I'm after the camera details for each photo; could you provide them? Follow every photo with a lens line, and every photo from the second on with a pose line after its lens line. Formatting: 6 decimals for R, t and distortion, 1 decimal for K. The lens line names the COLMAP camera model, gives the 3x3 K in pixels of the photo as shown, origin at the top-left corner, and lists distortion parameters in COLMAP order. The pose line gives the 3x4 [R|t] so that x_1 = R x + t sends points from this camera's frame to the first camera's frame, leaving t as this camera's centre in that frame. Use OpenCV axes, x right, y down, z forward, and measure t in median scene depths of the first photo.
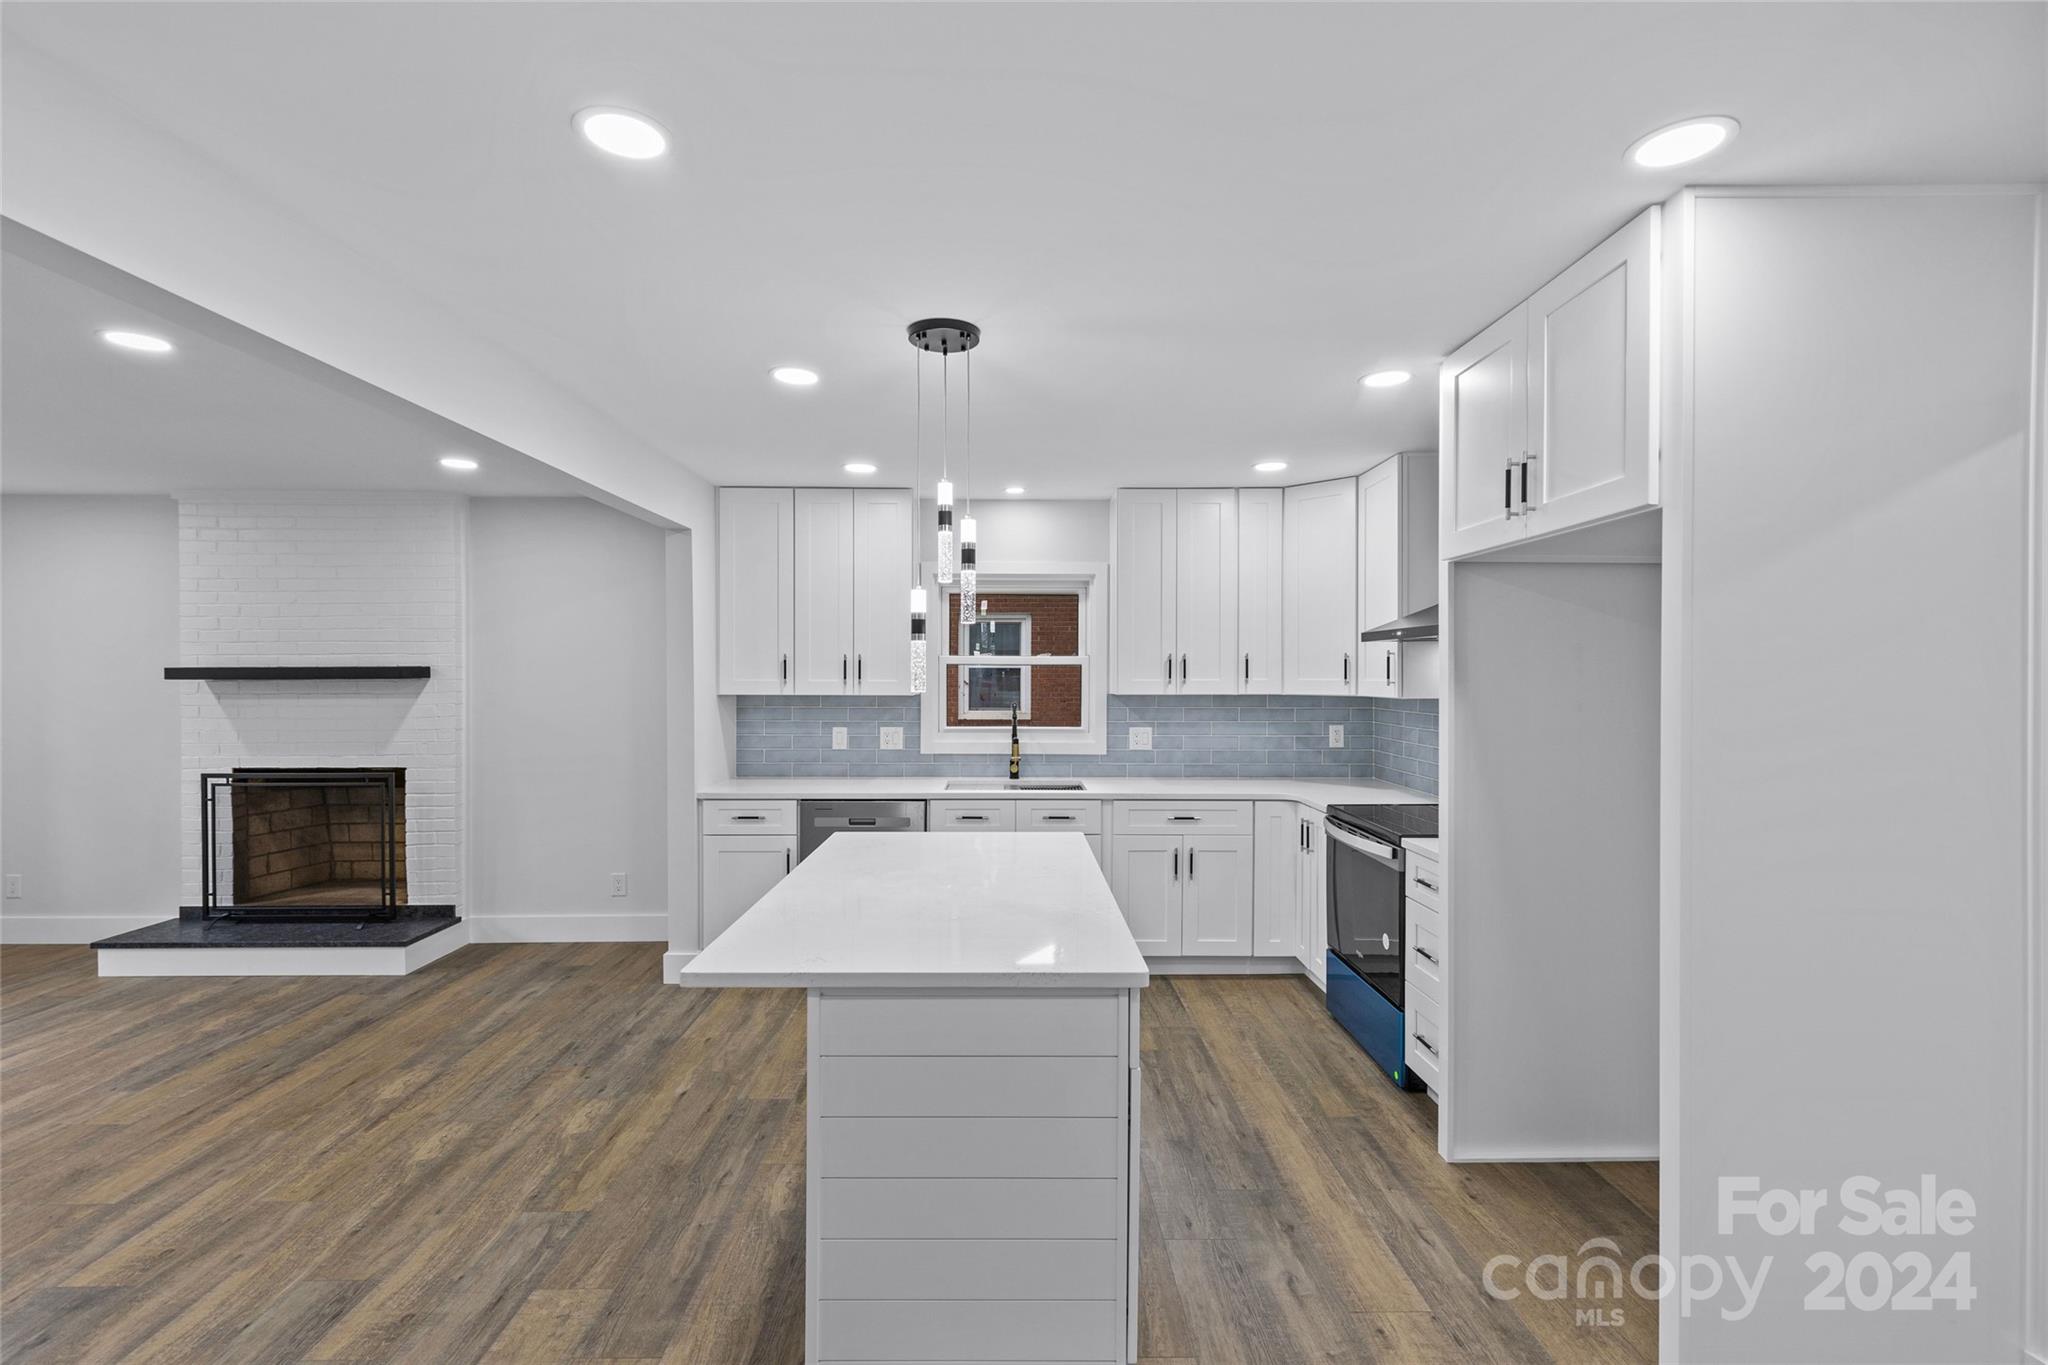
lens RADIAL K [[910.9, 0, 1021.9], [0, 910.9, 689.8], [0, 0, 1]] dist [0.002455, -0.000040]
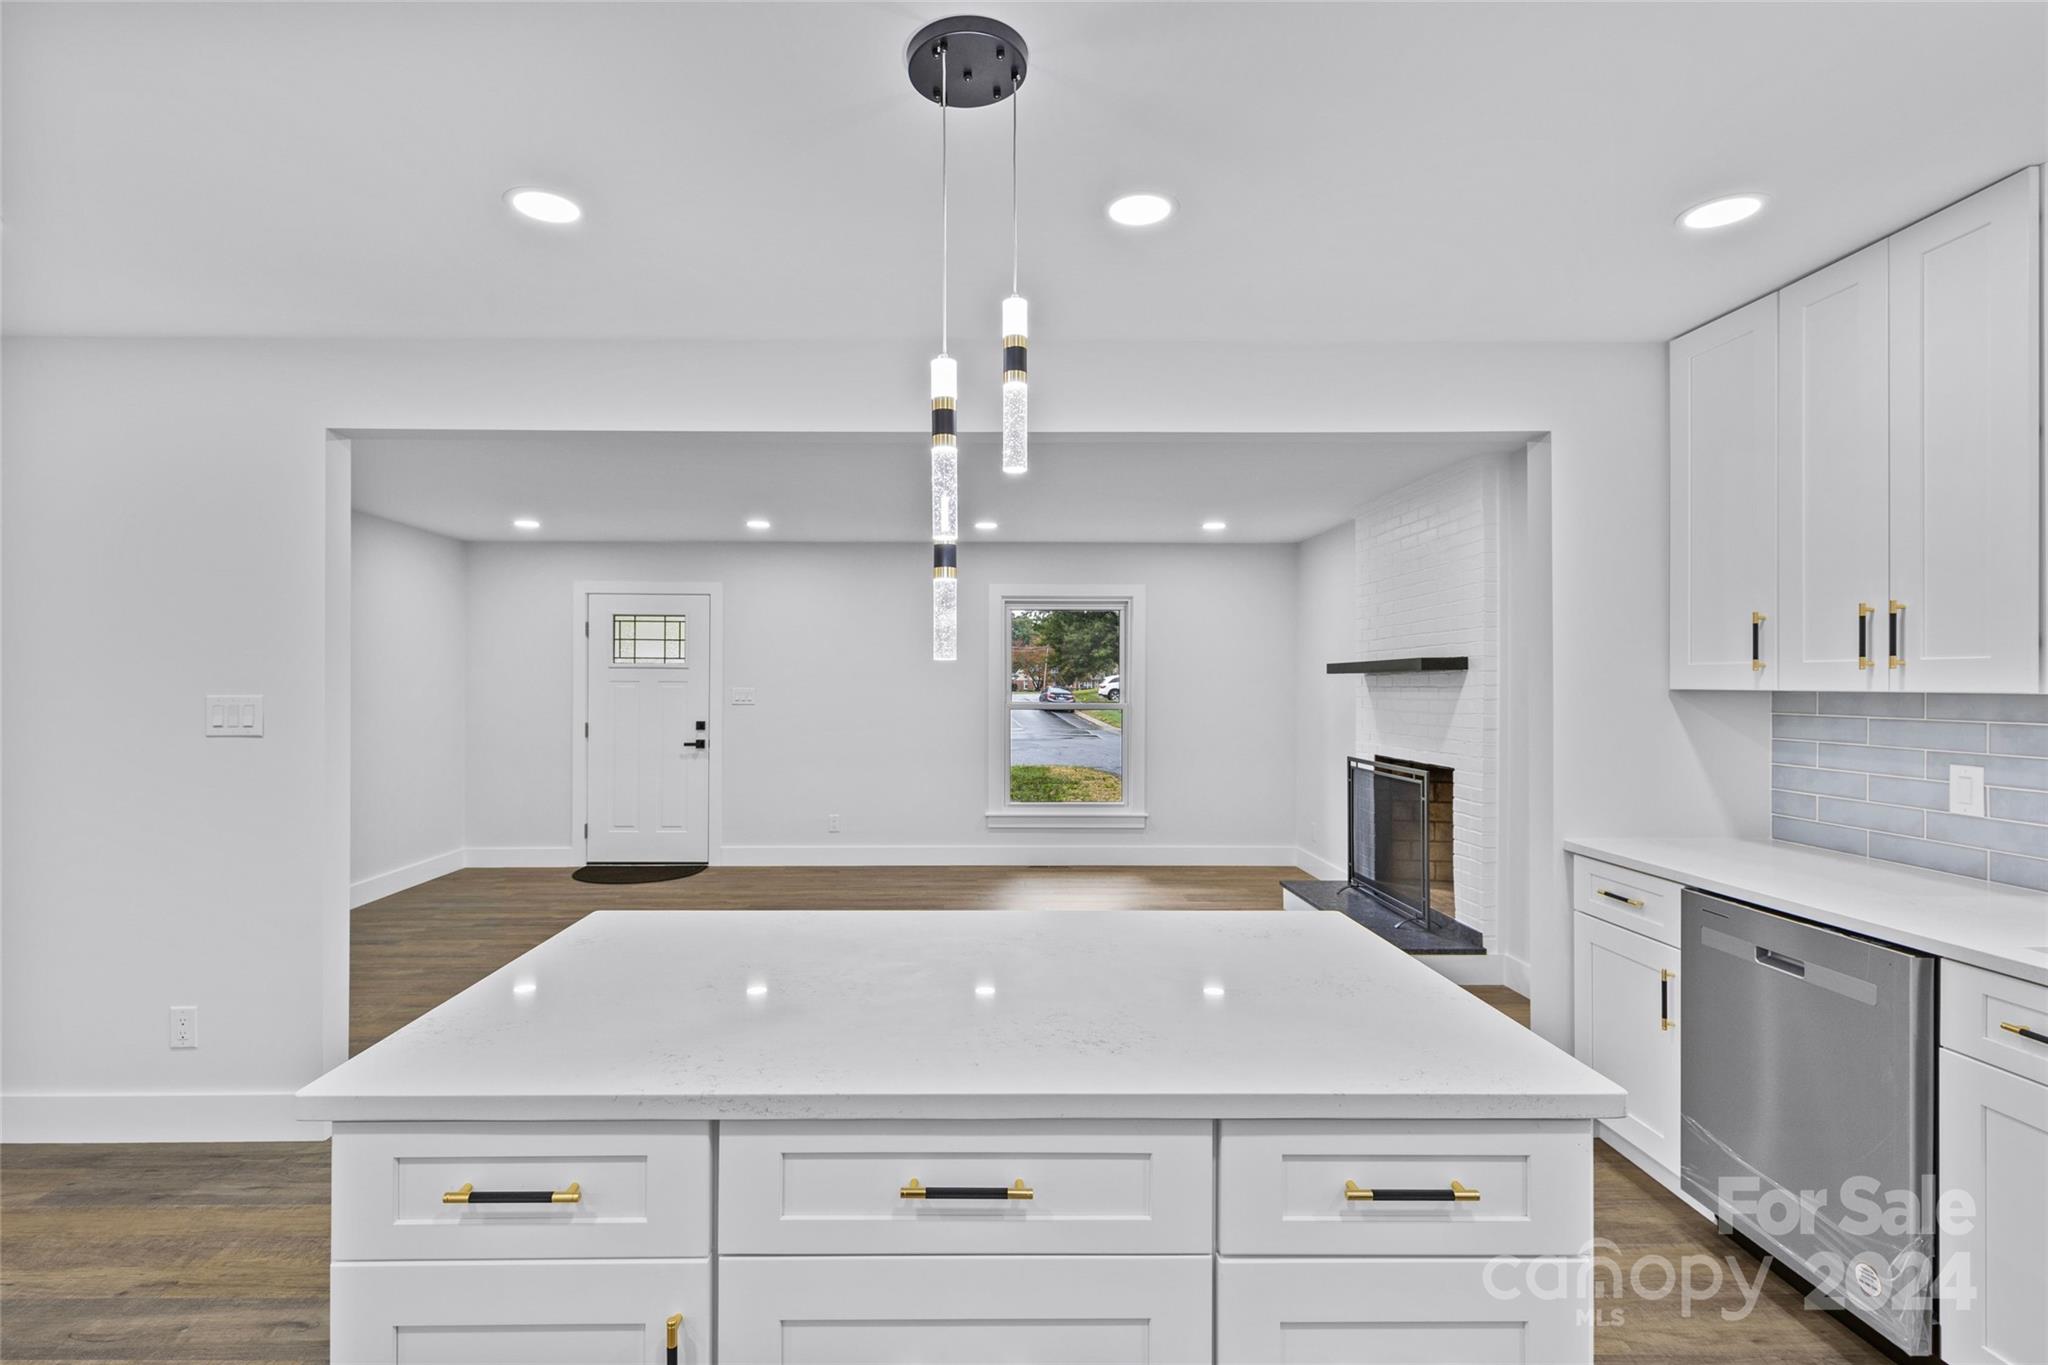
lens RADIAL K [[951.4, 0, 982.7], [0, 951.4, 682.2], [0, 0, 1]] dist [0.002130, -0.000236]
pose [[-0.004542, -0.002620, -0.999986, 0.280341], [-0.018208, 0.999831, -0.002537, 0.010296], [0.999824, 0.018197, -0.004589, 0.531267]]
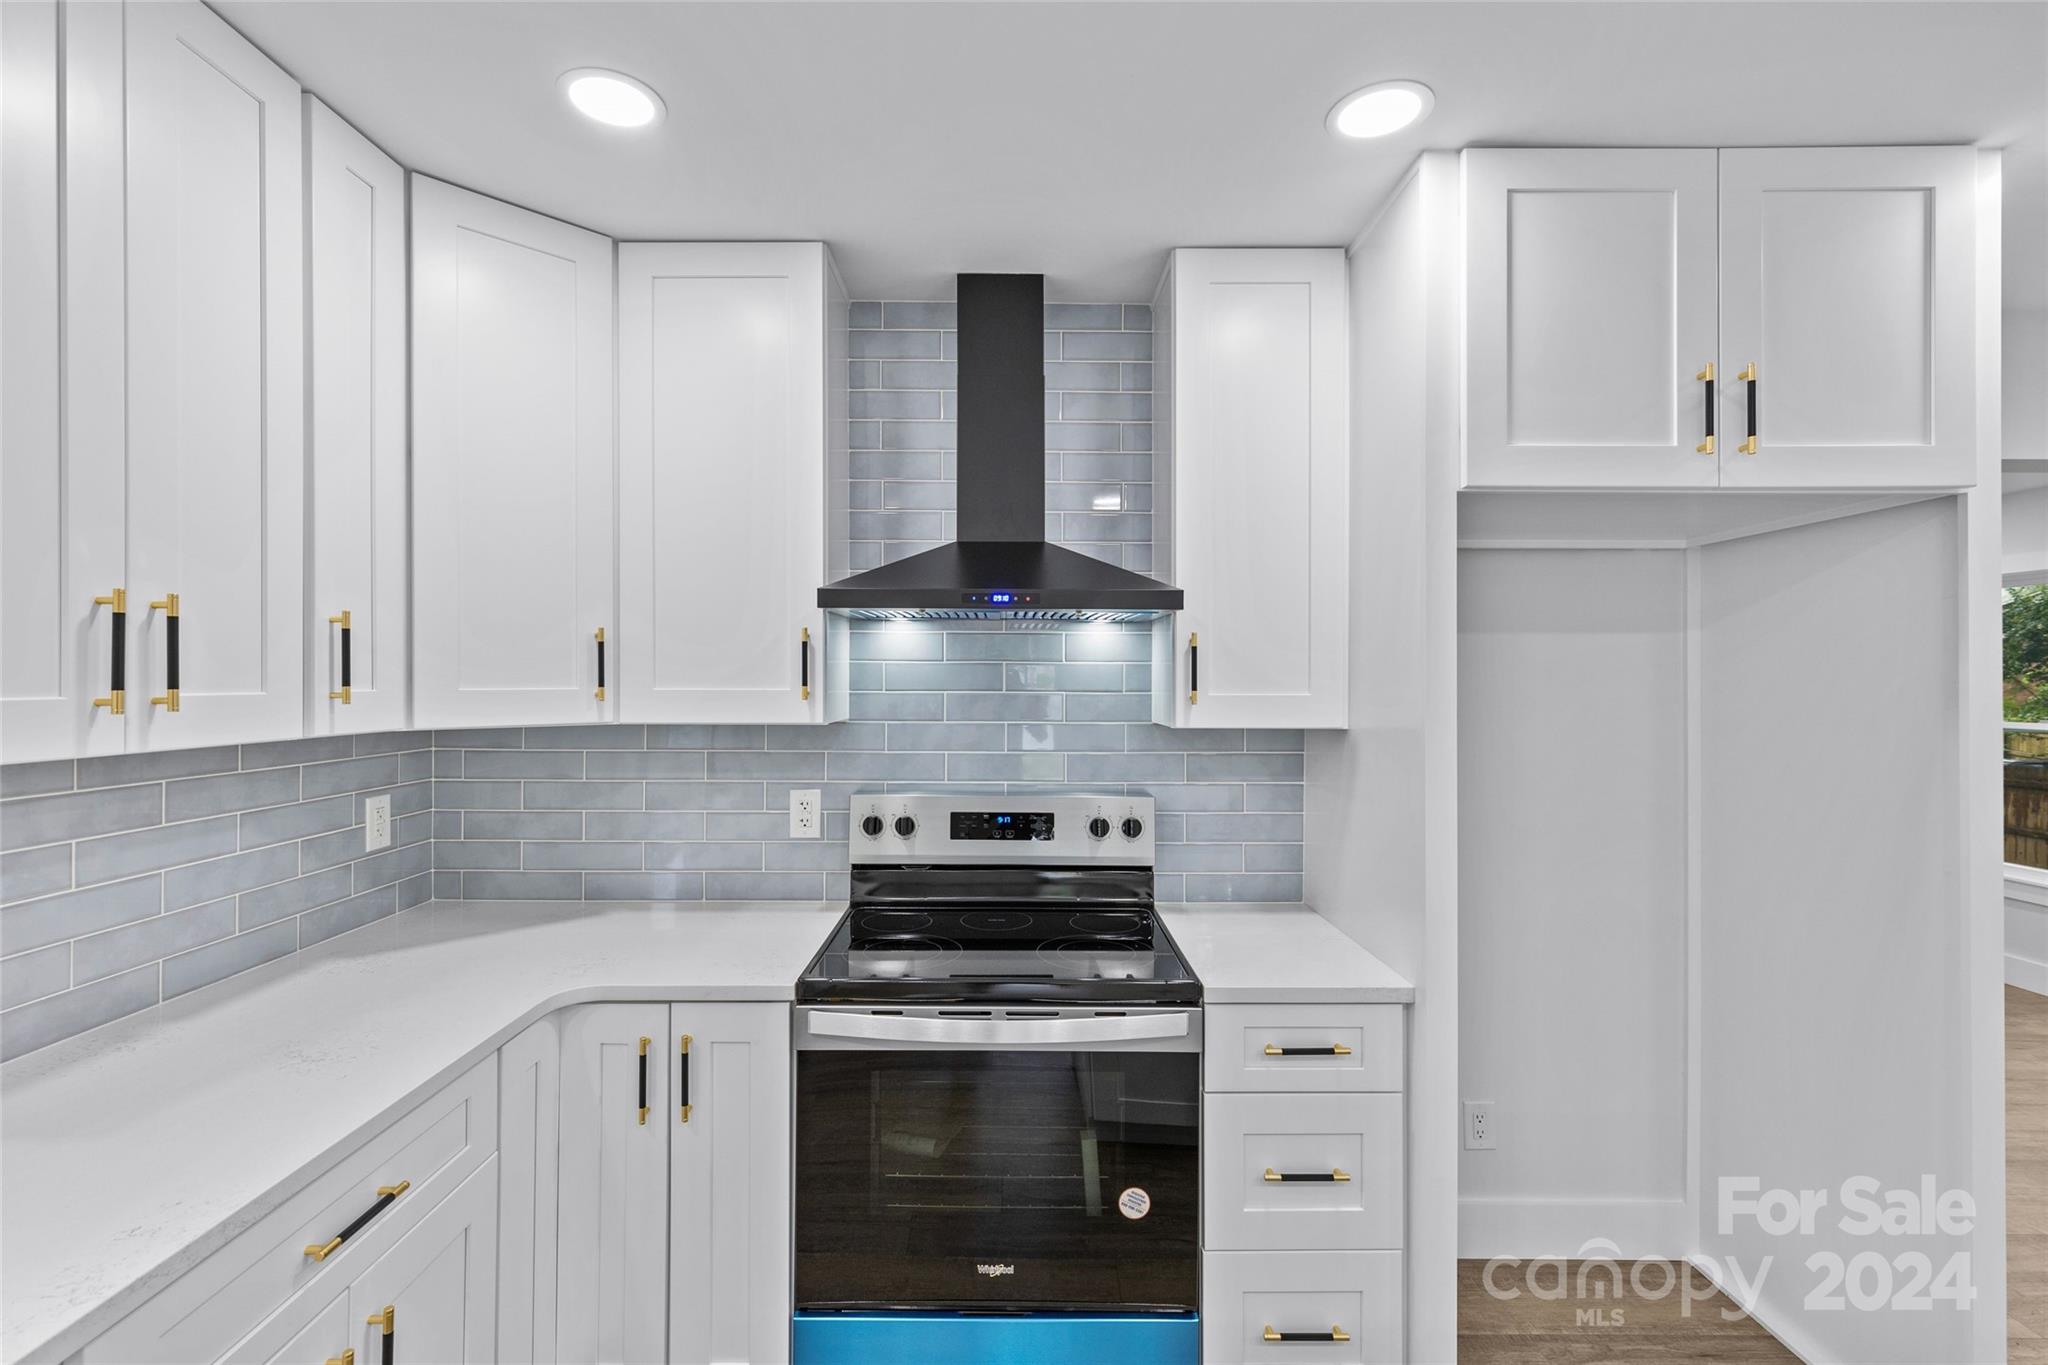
lens RADIAL K [[915.0, 0, 1010.1], [0, 915.0, 677.4], [0, 0, 1]] dist [0.004727, 0.000207]
pose [[0.013320, 0.002785, 0.999907, -0.077963], [0.013860, 0.999900, -0.002970, -0.011351], [-0.999815, 0.013899, 0.013280, 0.728939]]
